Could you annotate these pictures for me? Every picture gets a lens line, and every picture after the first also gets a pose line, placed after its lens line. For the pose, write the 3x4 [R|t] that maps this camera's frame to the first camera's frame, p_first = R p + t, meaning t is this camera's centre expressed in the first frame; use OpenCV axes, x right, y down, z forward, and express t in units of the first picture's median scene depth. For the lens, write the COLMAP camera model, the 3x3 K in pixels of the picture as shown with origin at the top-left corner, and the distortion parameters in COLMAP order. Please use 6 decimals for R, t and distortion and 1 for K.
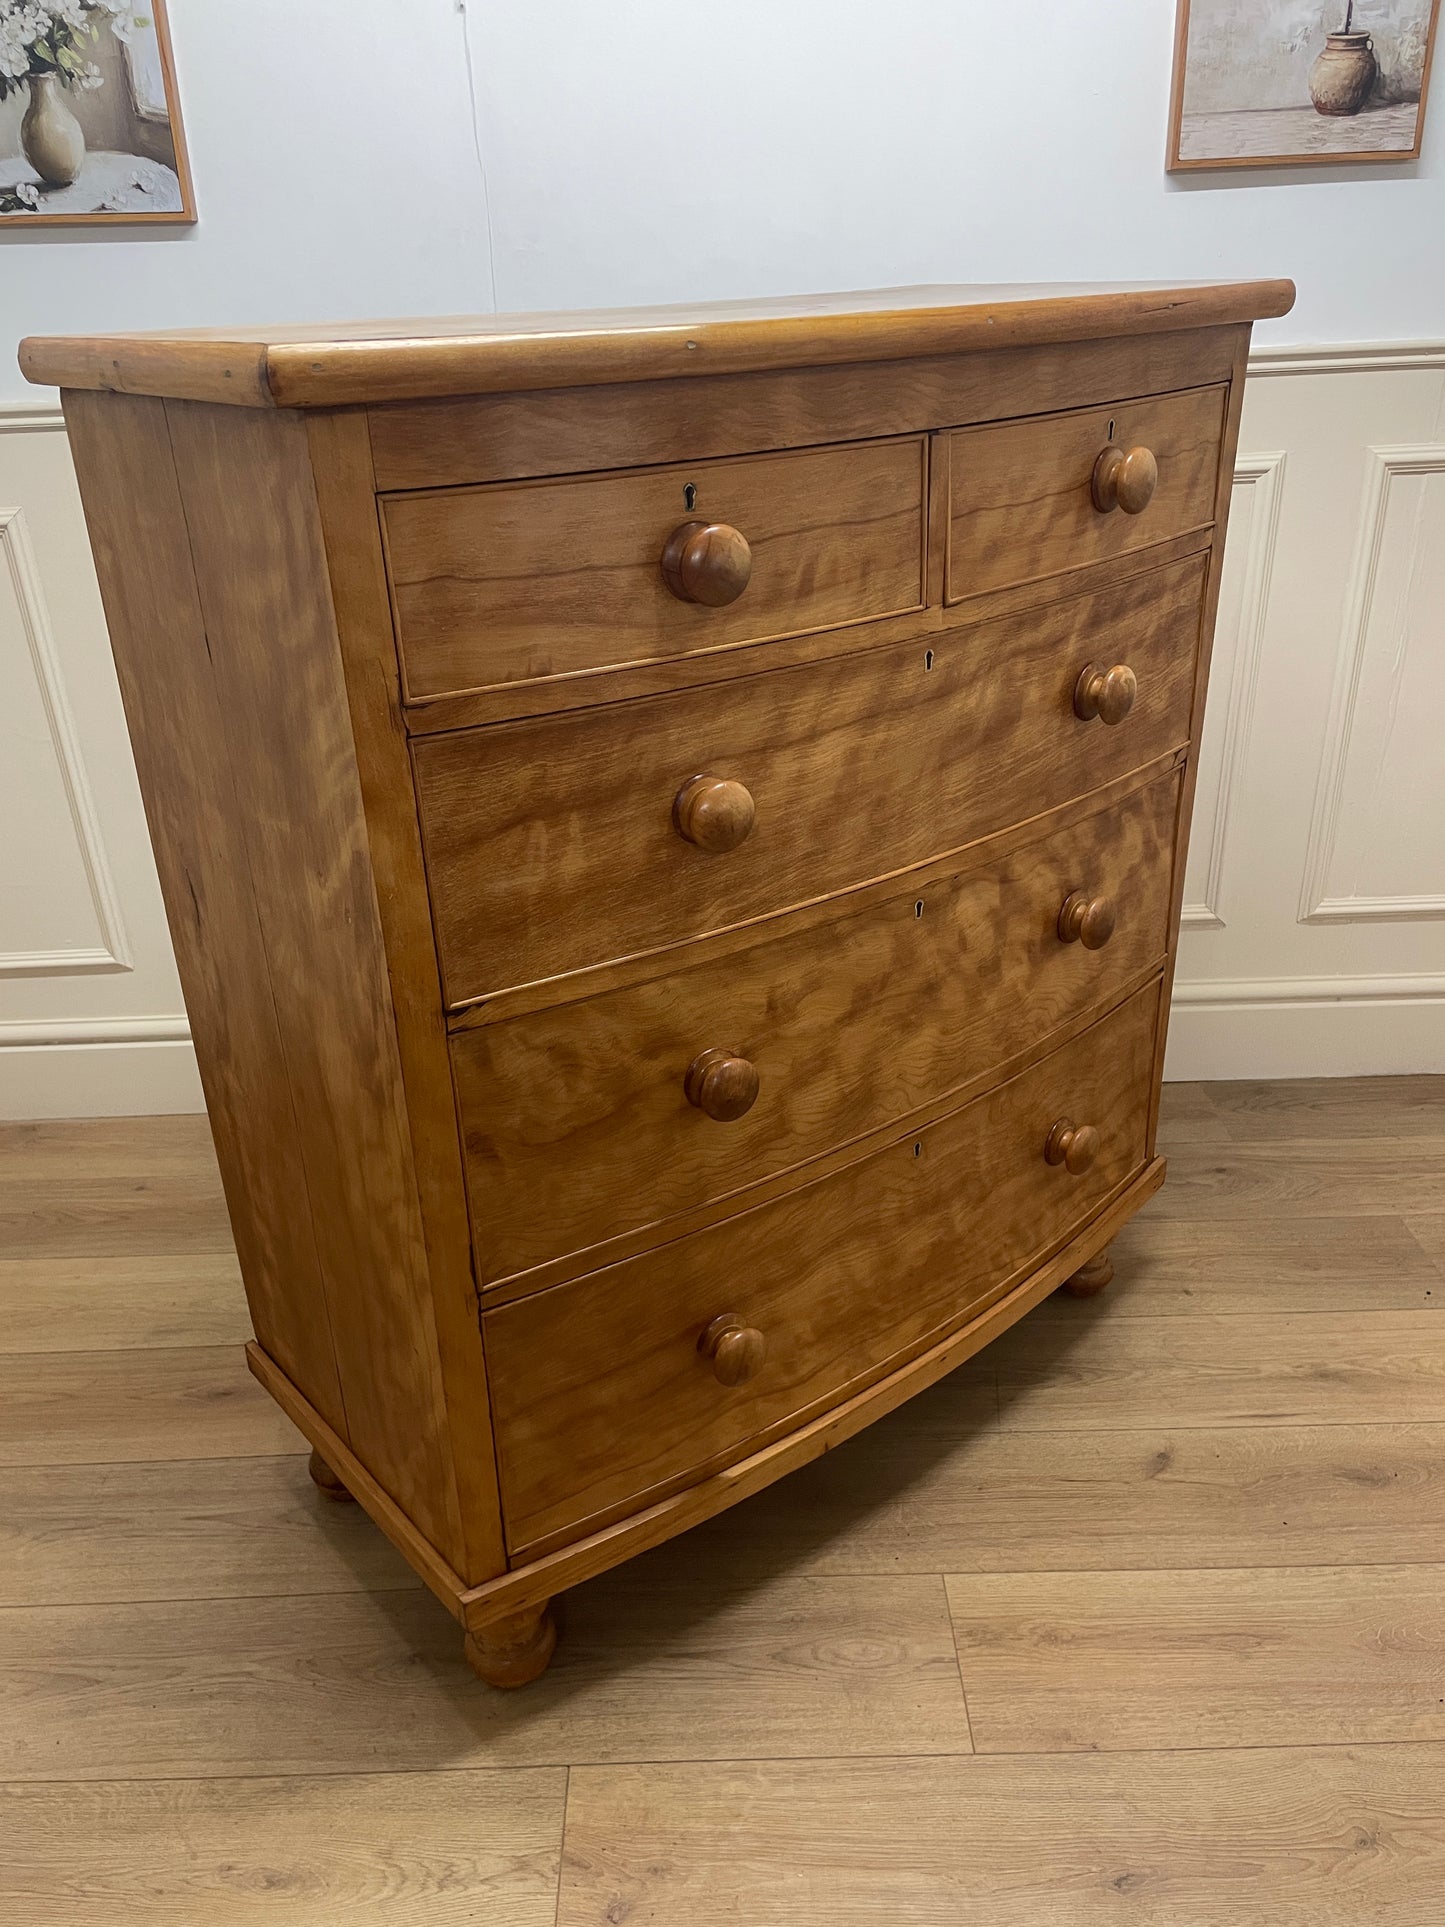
lens RADIAL K [[1457.5, 0, 717.7], [0, 1457.5, 948.1], [0, 0, 1]] dist [0.089658, -0.117951]
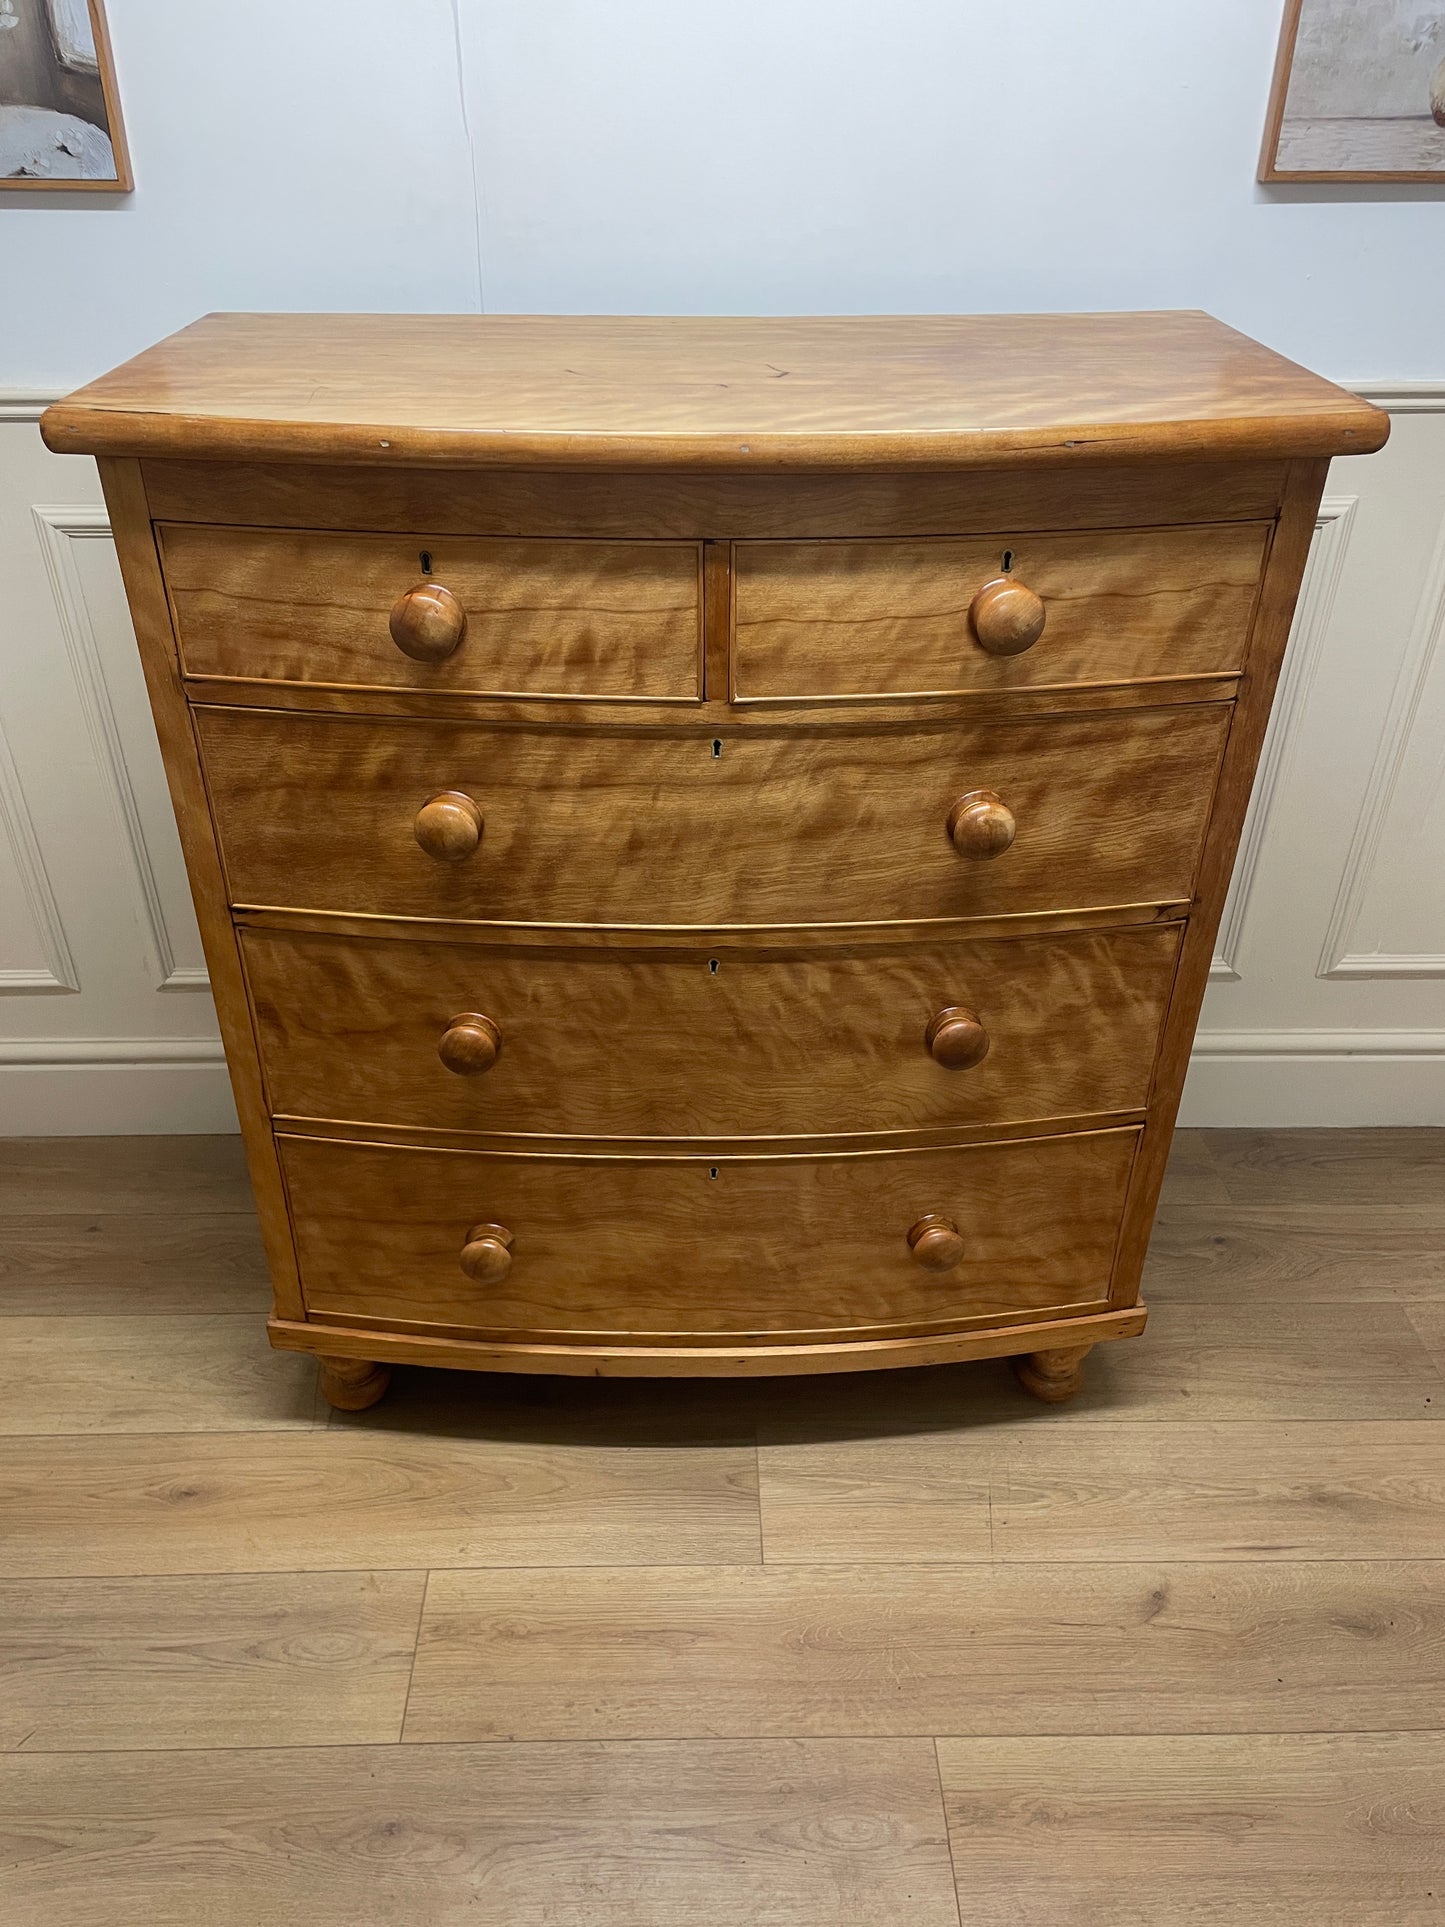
lens RADIAL K [[1457.5, 0, 710.7], [0, 1457.5, 970.9], [0, 0, 1]] dist [0.089658, -0.117951]
pose [[0.782712, 0.366606, -0.502954, 0.664963], [-0.289635, 0.929825, 0.227016, -0.261323], [0.550885, -0.032015, 0.833967, 0.115415]]
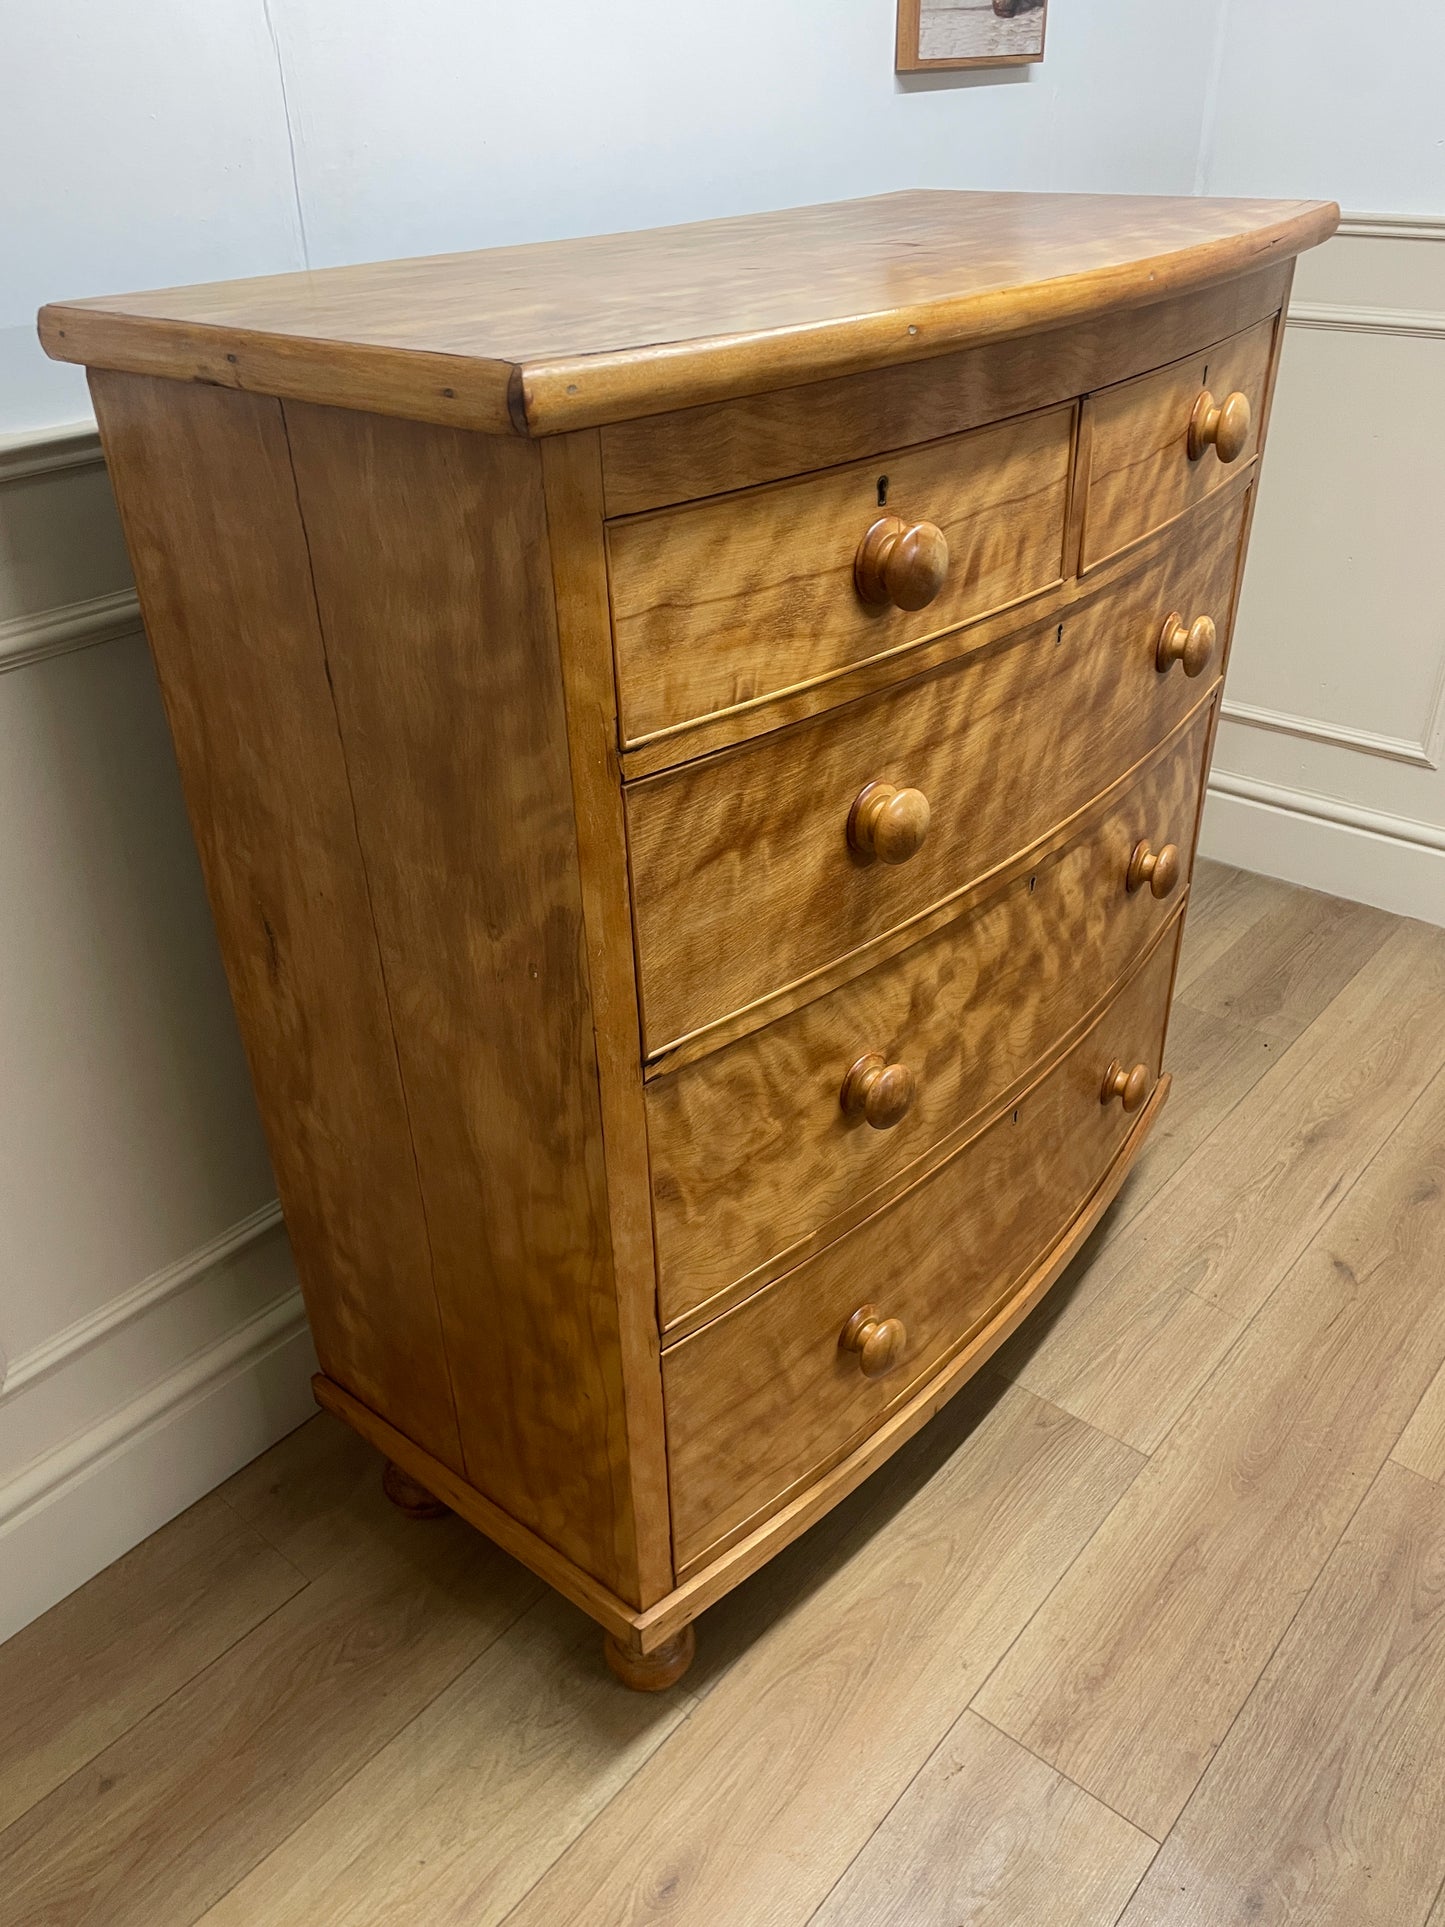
lens RADIAL K [[1457.5, 0, 725.9], [0, 1457.5, 965.3], [0, 0, 1]] dist [0.089658, -0.117951]
pose [[0.983350, -0.086317, 0.159913, -0.223915], [0.069345, 0.991638, 0.108839, -0.093217], [-0.167970, -0.095937, 0.981113, 0.066399]]
